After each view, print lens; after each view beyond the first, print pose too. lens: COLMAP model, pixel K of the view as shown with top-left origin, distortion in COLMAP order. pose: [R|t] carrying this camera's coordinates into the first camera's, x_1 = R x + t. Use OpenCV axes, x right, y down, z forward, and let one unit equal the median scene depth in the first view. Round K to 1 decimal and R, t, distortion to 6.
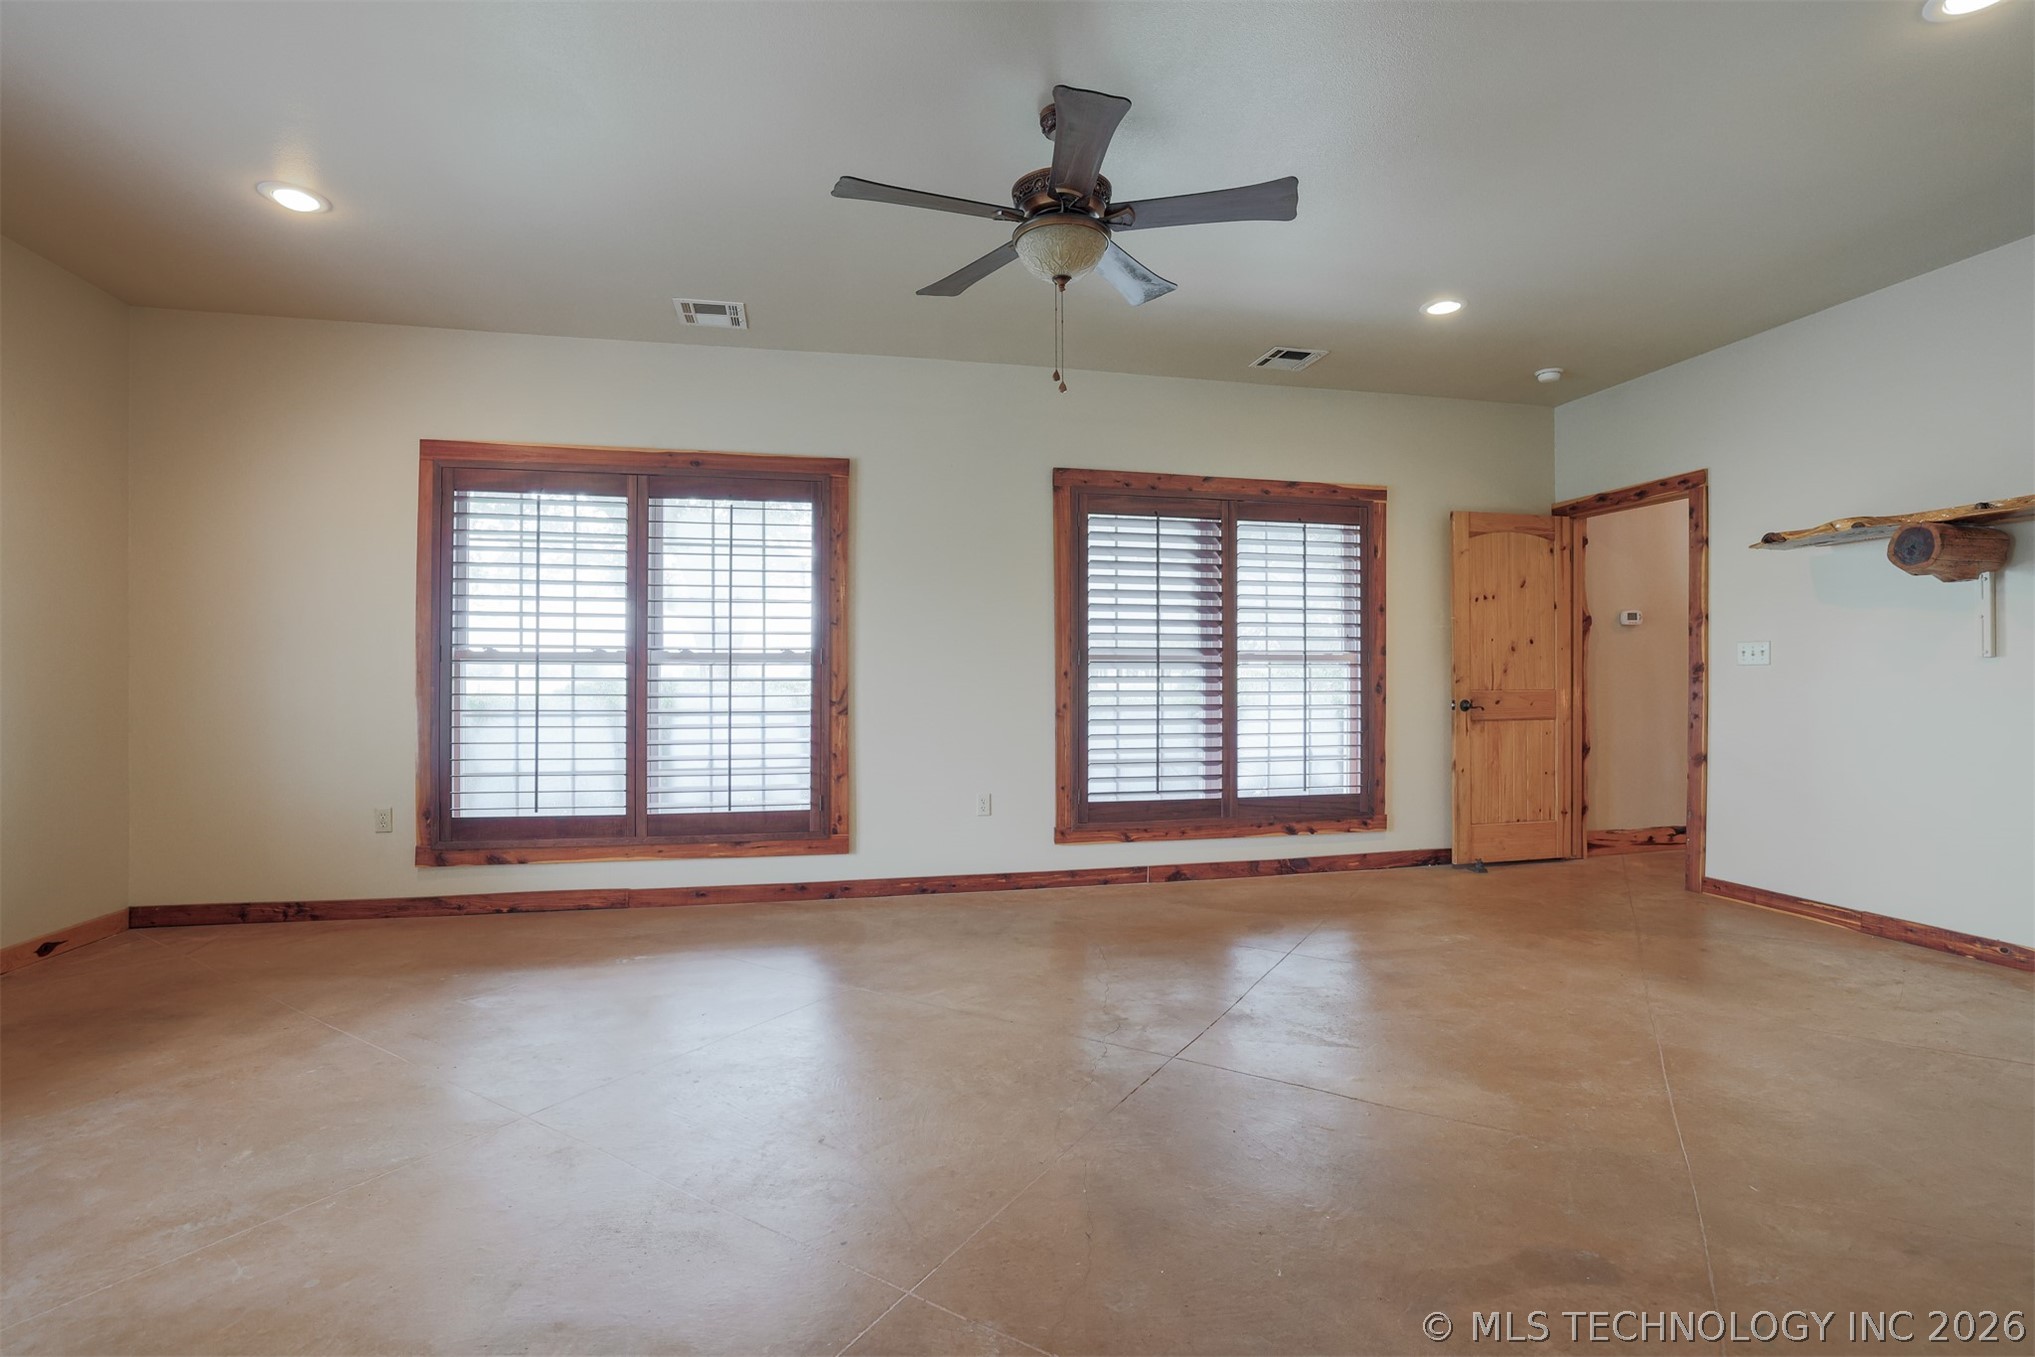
lens RADIAL K [[914.4, 0, 1068.6], [0, 914.4, 673.0], [0, 0, 1]] dist [-0.023620, 0.000822]
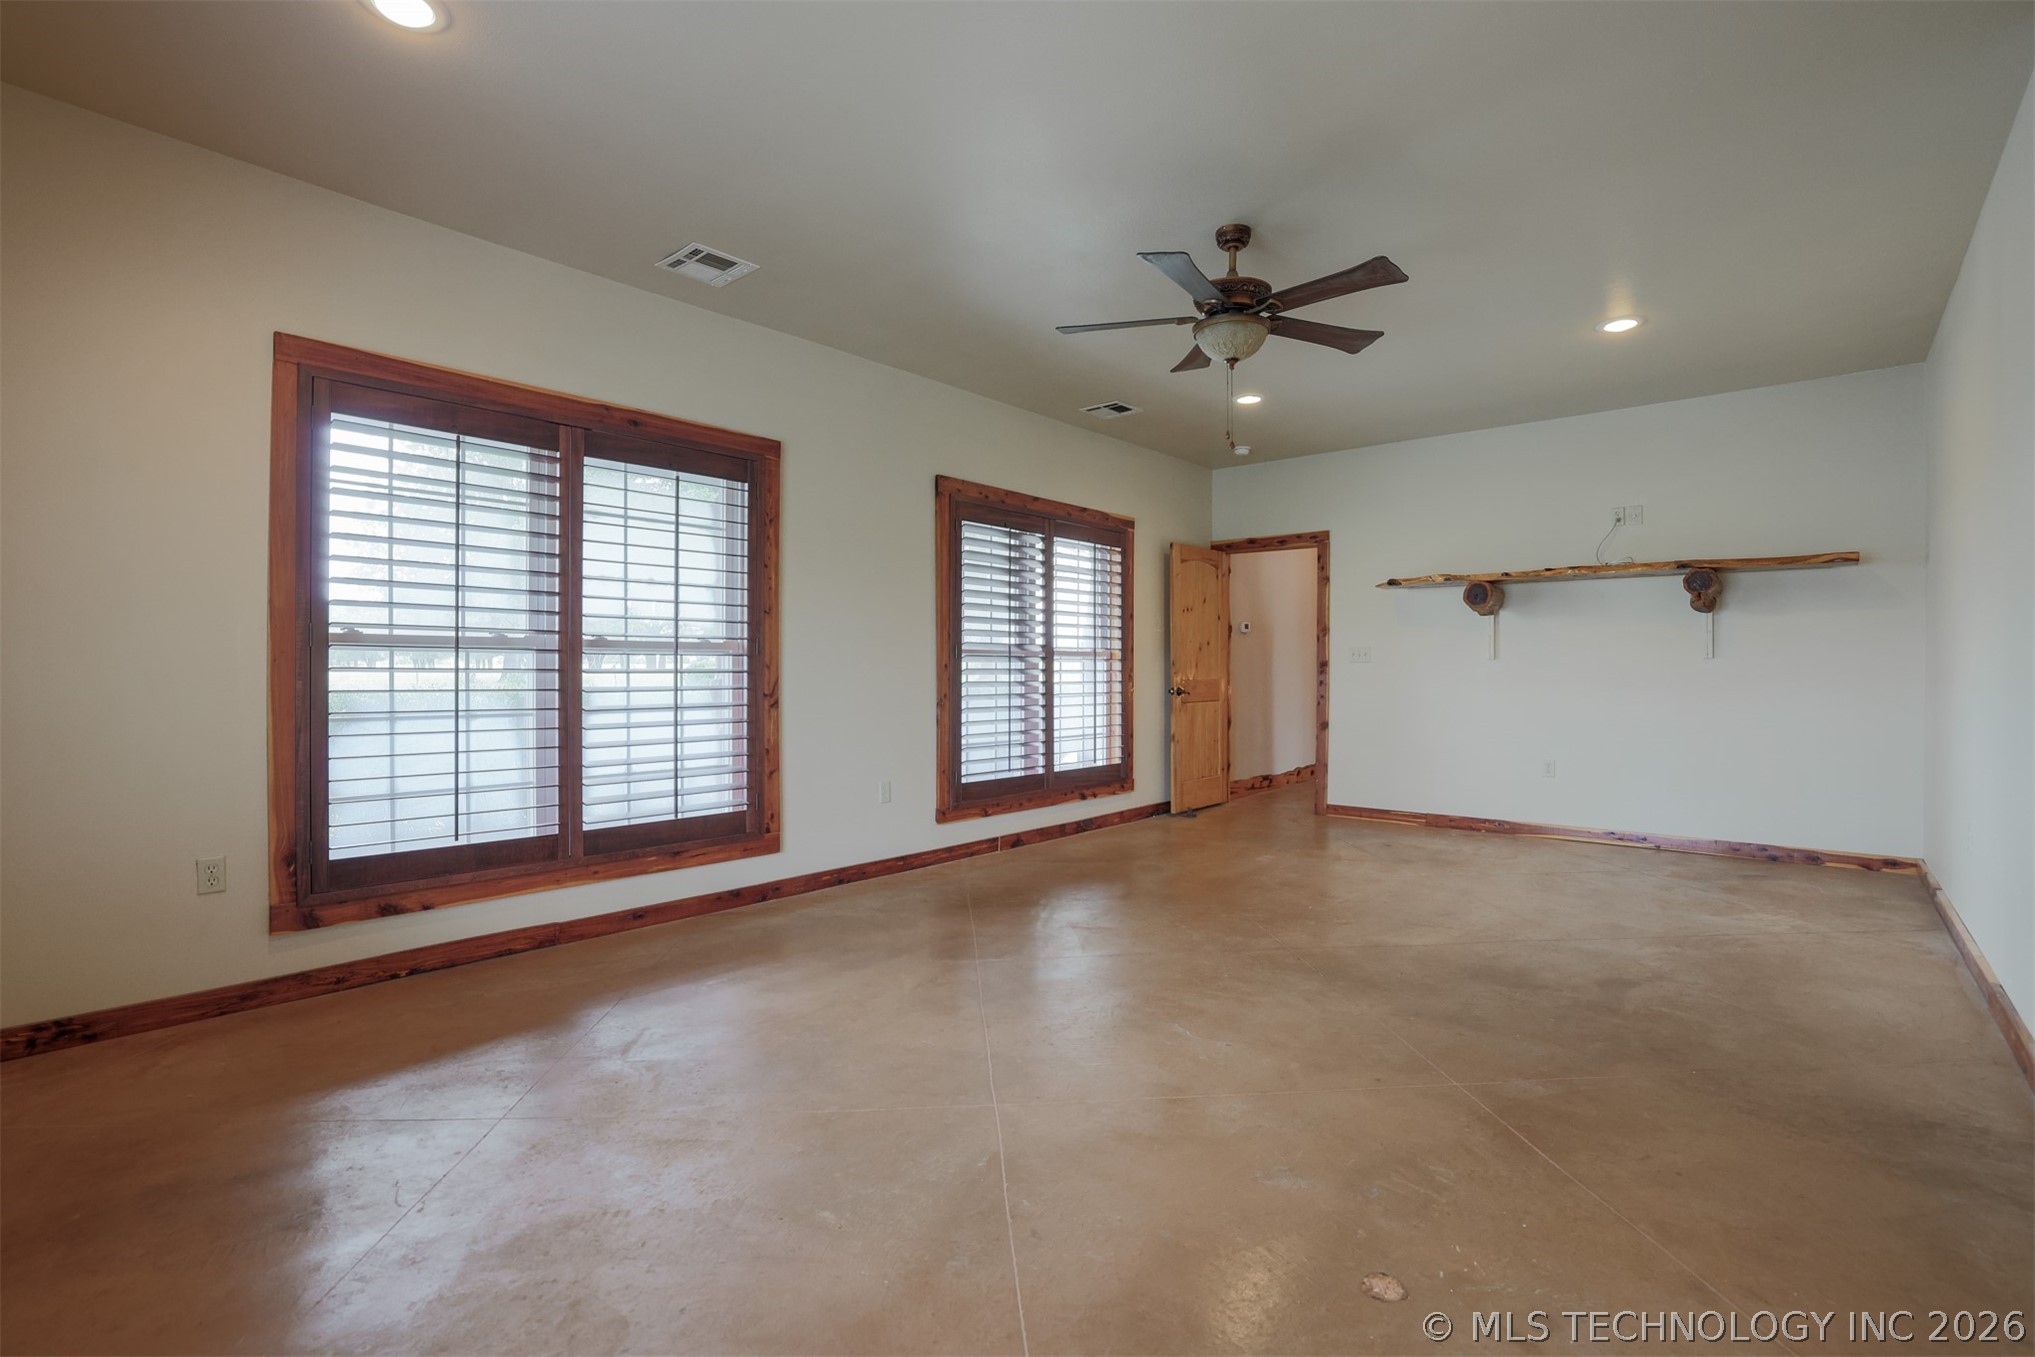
lens RADIAL K [[914.4, 0, 1026.2], [0, 914.4, 677.3], [0, 0, 1]] dist [-0.023620, 0.000822]
pose [[0.812910, -0.003496, 0.582379, -0.513142], [-0.002425, 0.999953, 0.009387, 0.003146], [-0.582385, -0.009043, 0.812863, 0.058985]]
